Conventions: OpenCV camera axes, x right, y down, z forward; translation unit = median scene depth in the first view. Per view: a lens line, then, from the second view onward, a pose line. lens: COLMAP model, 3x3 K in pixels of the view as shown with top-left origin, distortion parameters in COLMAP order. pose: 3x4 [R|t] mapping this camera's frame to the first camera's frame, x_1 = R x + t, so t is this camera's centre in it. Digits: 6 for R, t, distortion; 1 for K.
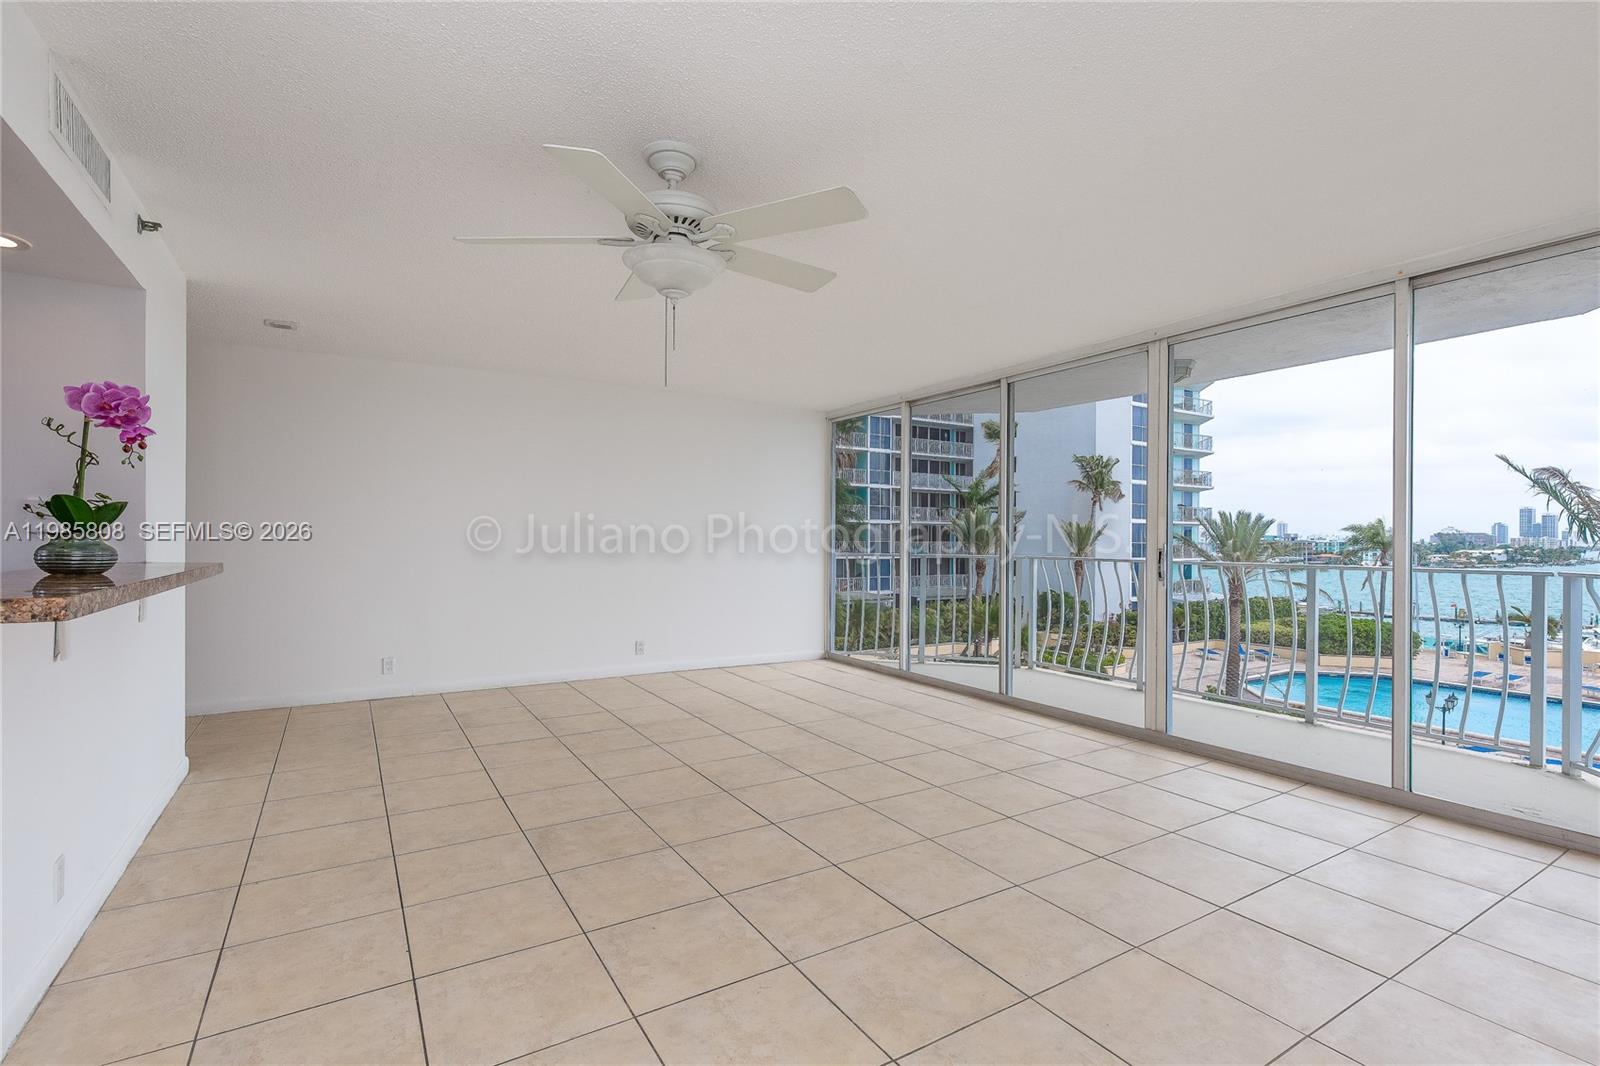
lens RADIAL K [[737.2, 0, 812.0], [0, 737.2, 544.8], [0, 0, 1]] dist [0.007647, -0.001964]
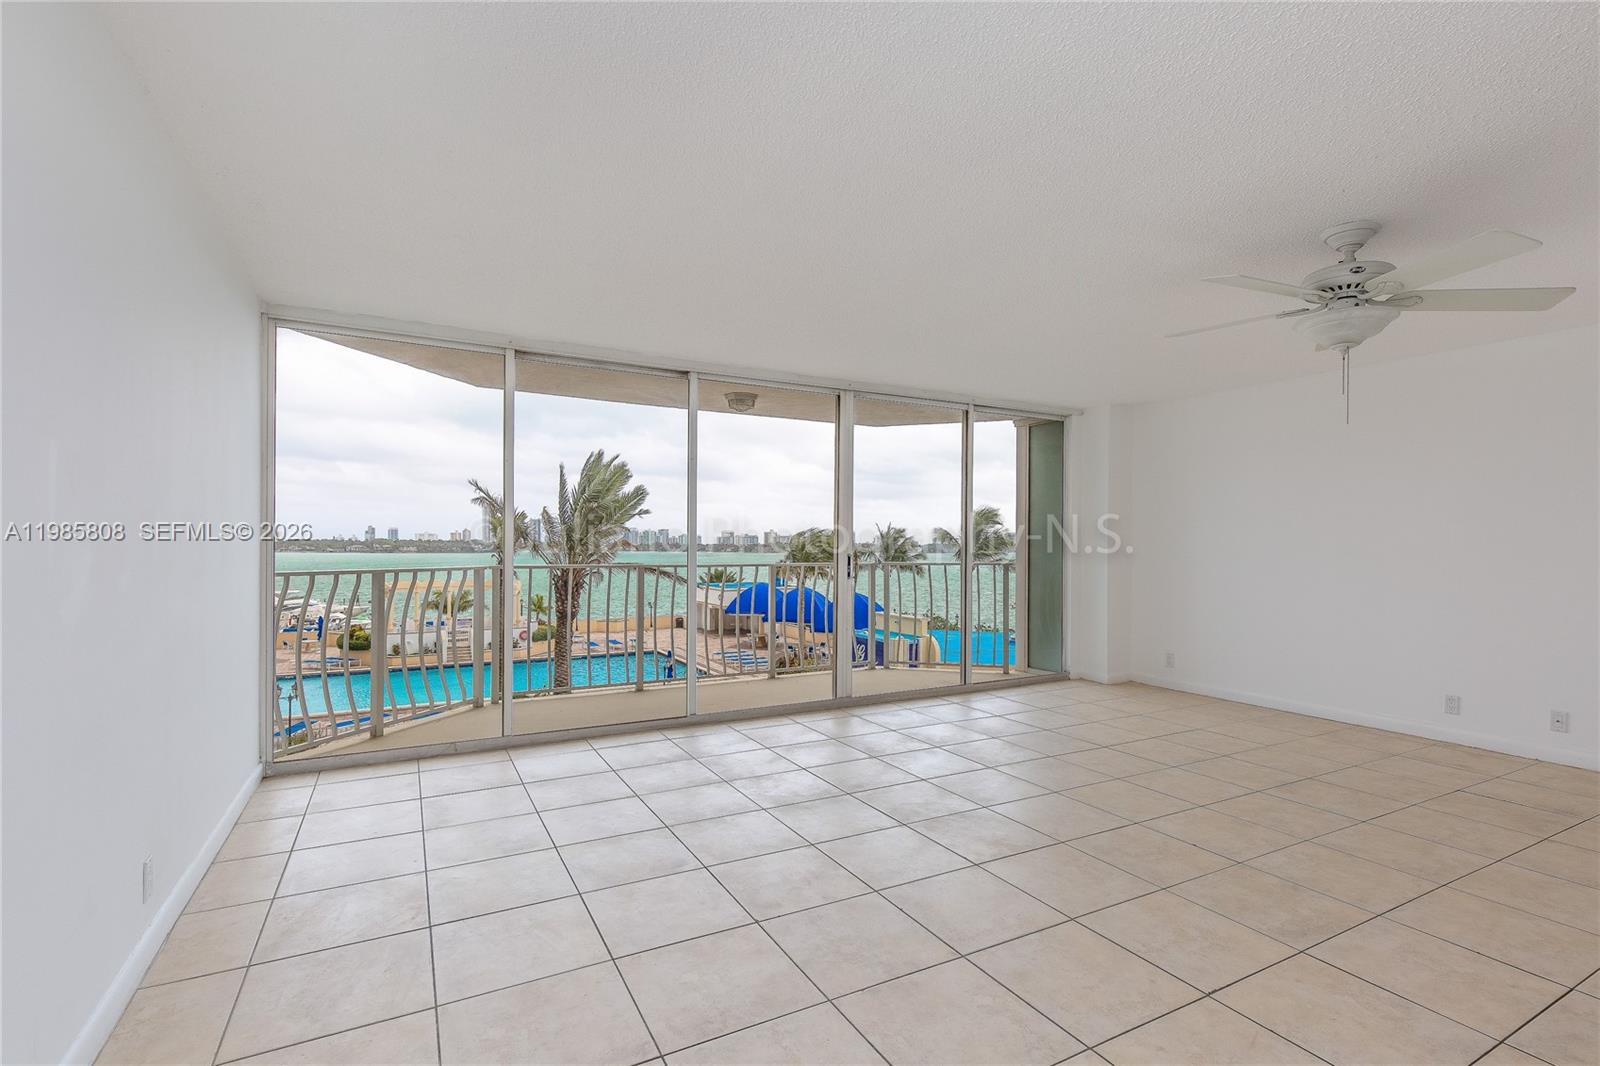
lens RADIAL K [[737.2, 0, 793.4], [0, 737.2, 543.9], [0, 0, 1]] dist [0.007647, -0.001964]
pose [[0.071451, -0.005252, 0.997430, -0.095581], [0.002953, 0.999983, 0.005054, -0.002253], [-0.997440, 0.002585, 0.071465, 0.118900]]
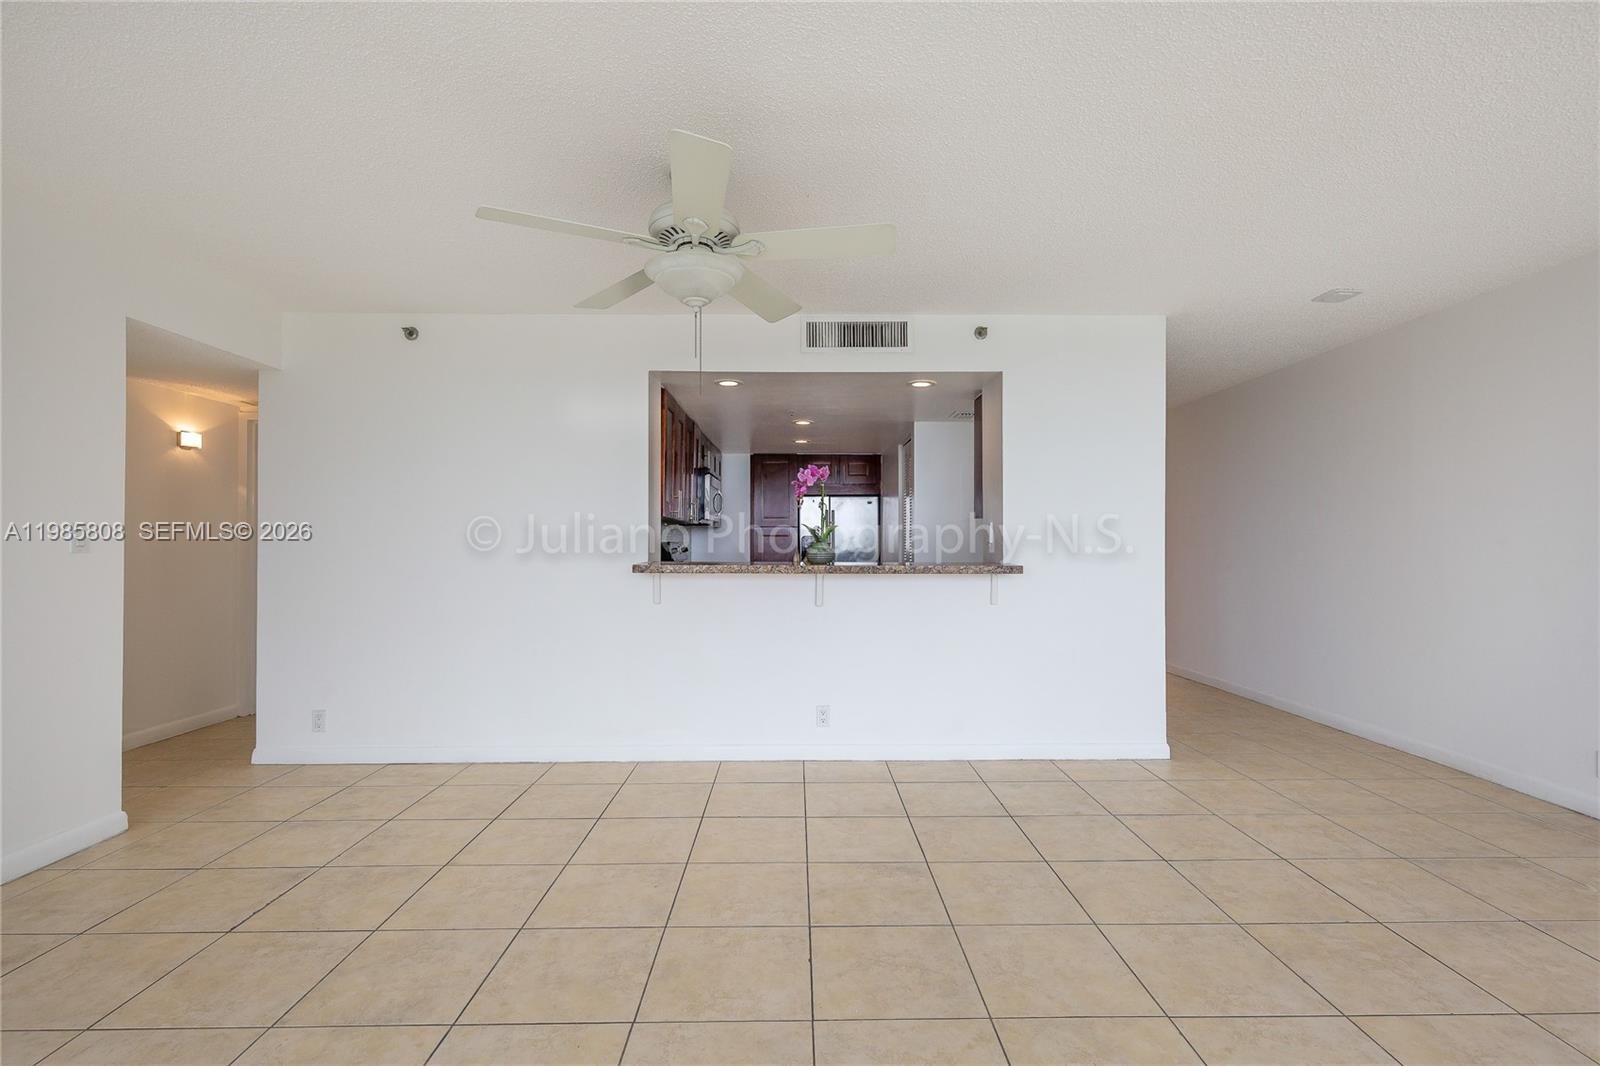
lens RADIAL K [[737.2, 0, 804.5], [0, 737.2, 539.7], [0, 0, 1]] dist [0.007647, -0.001964]
pose [[-0.517127, -0.004180, -0.855899, 0.040425], [-0.010631, 0.999942, 0.001540, -0.001917], [0.855843, 0.009895, -0.517141, 0.110259]]
